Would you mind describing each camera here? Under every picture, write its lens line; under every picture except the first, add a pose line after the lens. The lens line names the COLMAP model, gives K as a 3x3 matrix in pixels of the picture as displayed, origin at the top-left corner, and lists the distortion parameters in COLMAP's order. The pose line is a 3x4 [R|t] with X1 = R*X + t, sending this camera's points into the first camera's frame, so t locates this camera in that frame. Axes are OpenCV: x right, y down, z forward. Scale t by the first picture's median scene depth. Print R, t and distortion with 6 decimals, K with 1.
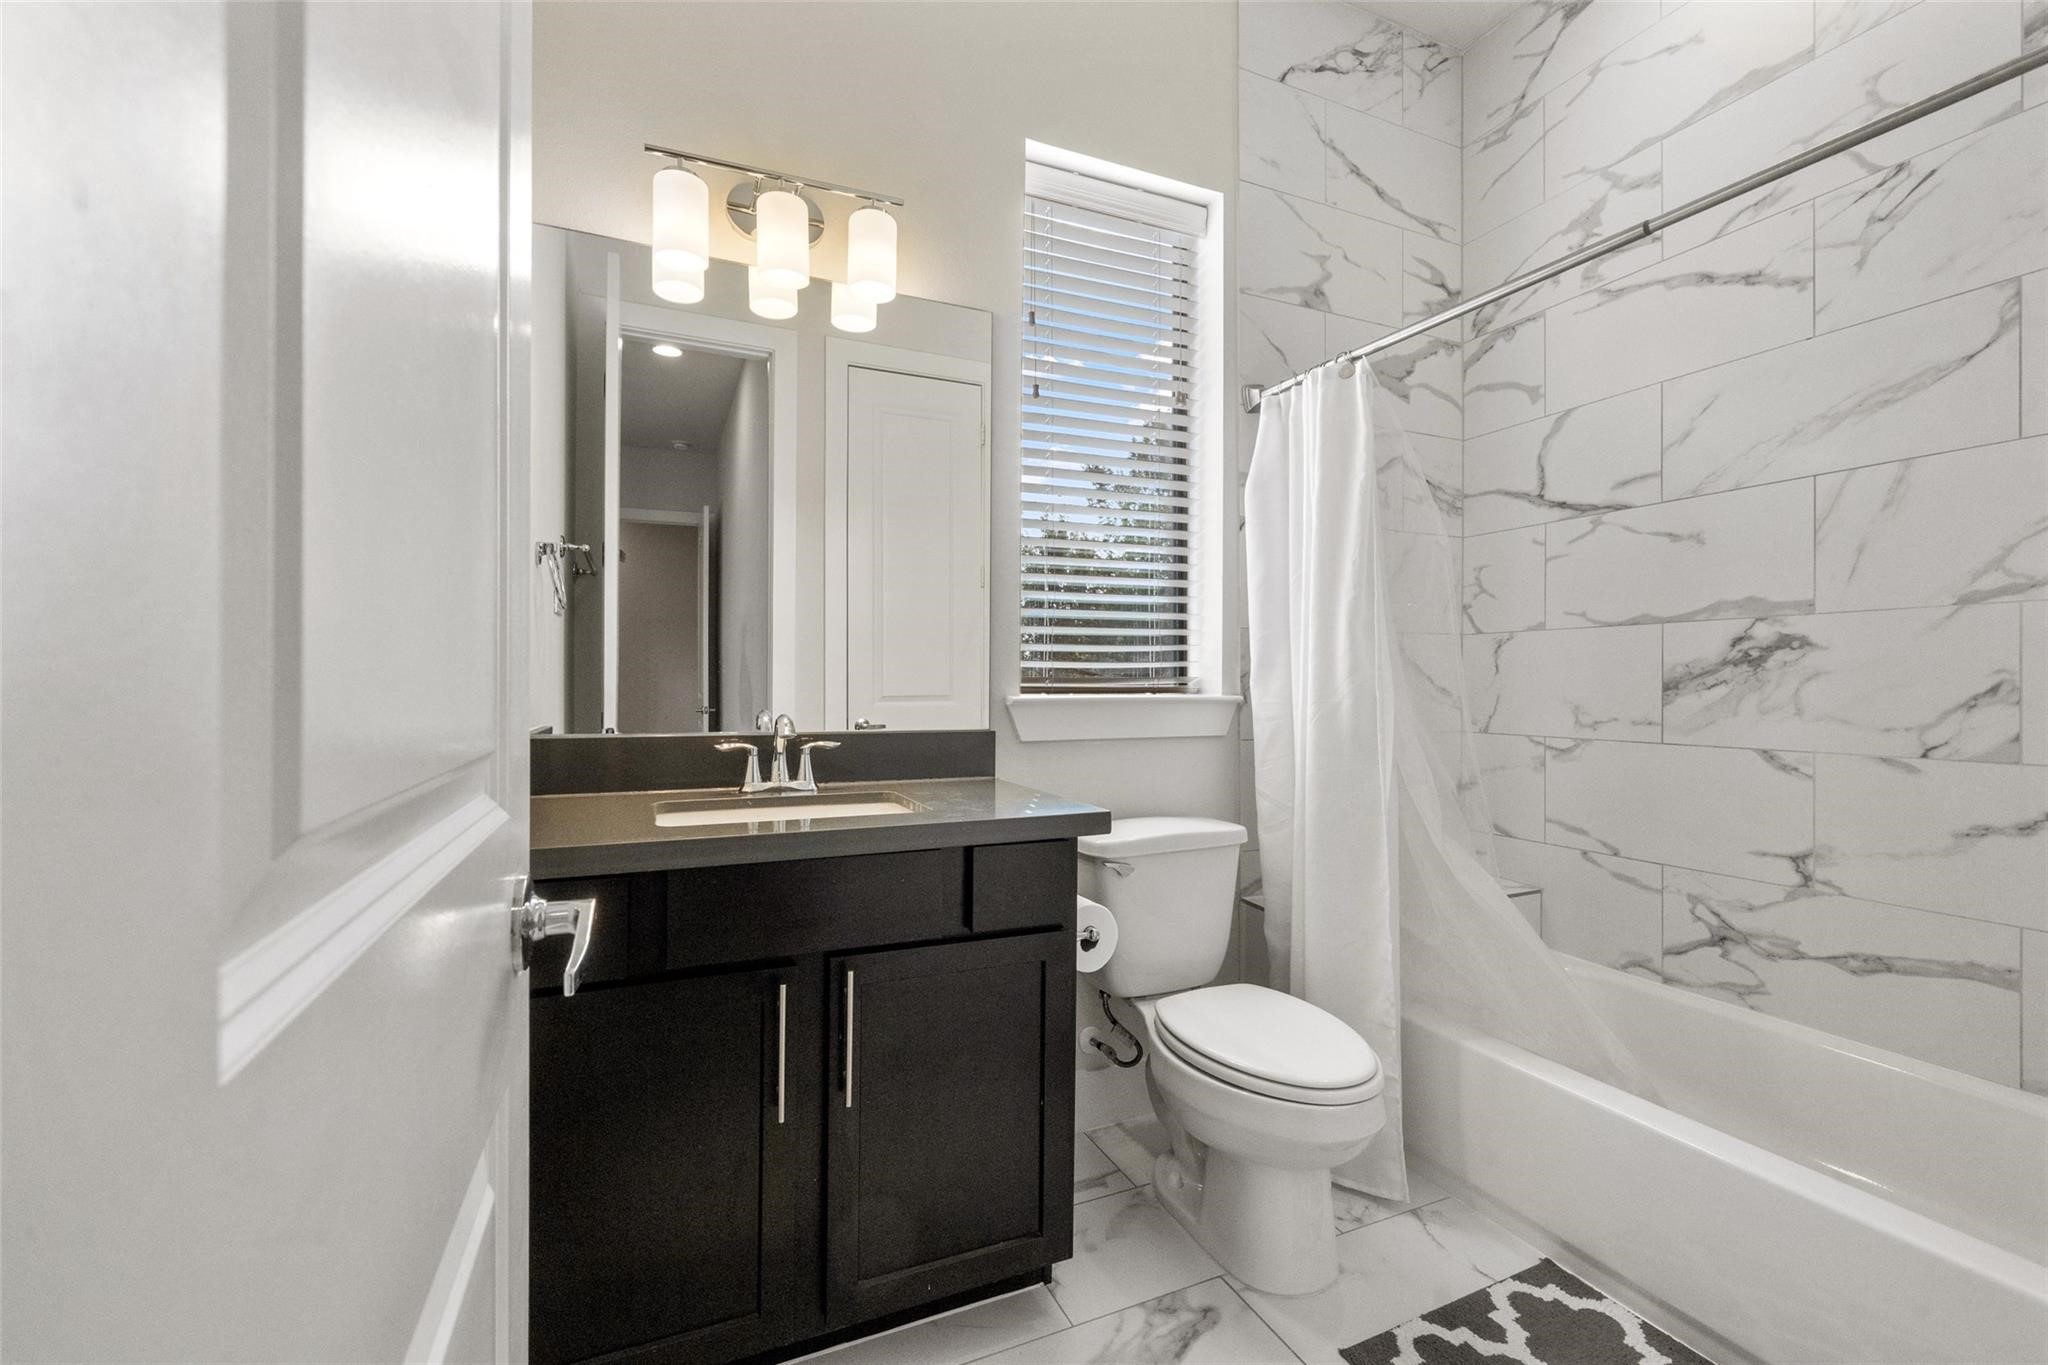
lens RADIAL K [[846.3, 0, 1023.8], [0, 846.3, 674.9], [0, 0, 1]] dist [-0.001225, -0.000028]
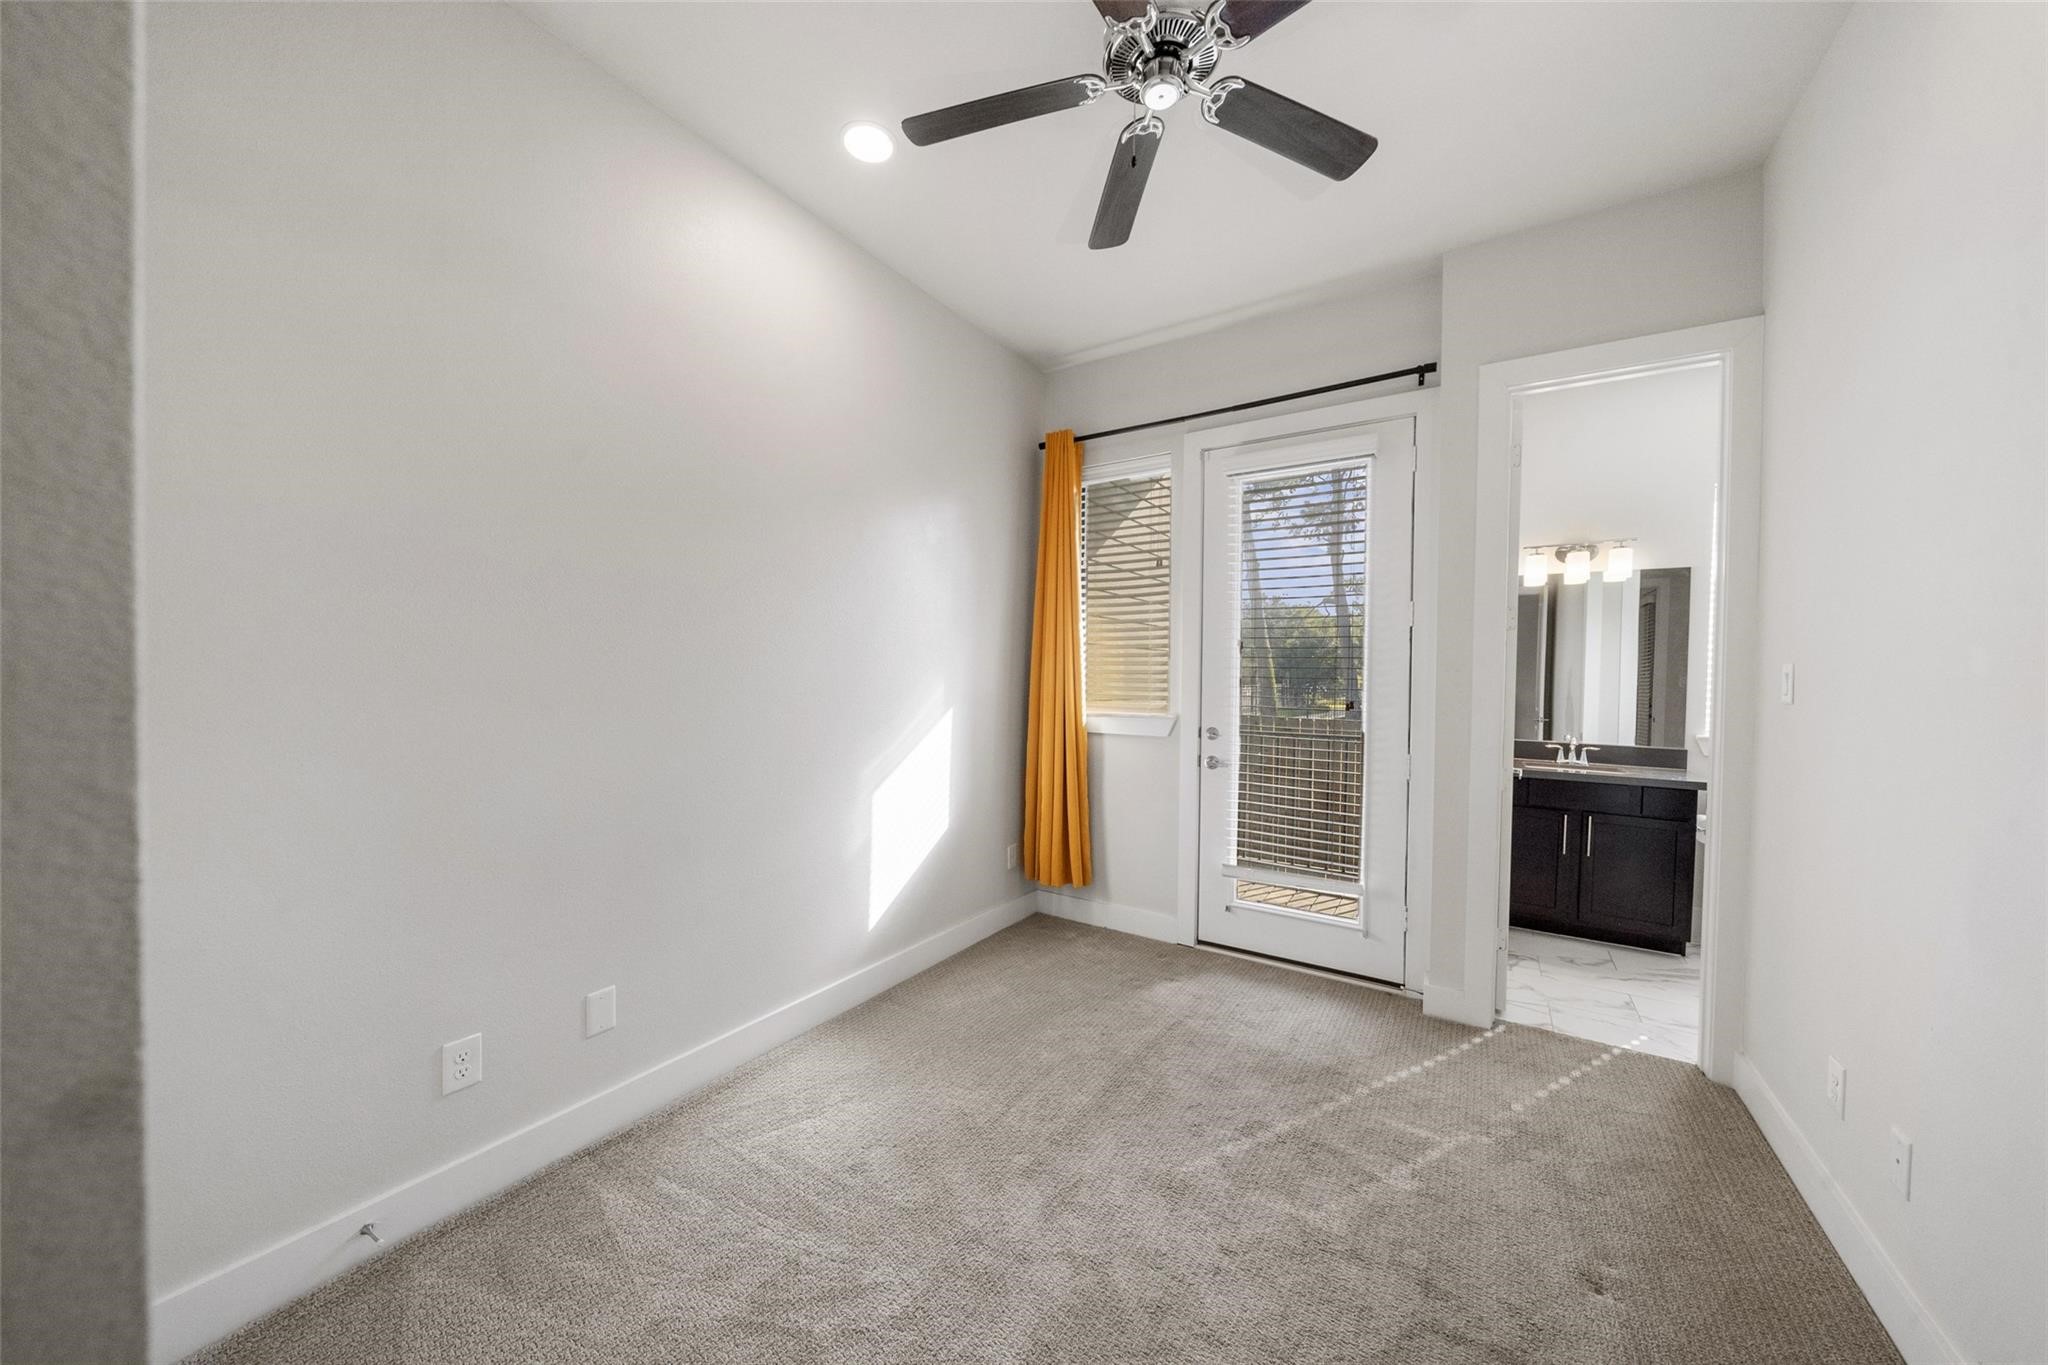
lens RADIAL K [[703.1, 0, 1029.4], [0, 703.1, 680.9], [0, 0, 1]] dist [-0.009380, -0.000397]
pose [[0.548890, 0.018985, -0.835679, 0.643180], [-0.017369, 0.999785, 0.011305, -0.129321], [0.835714, 0.008310, 0.549102, -1.742927]]
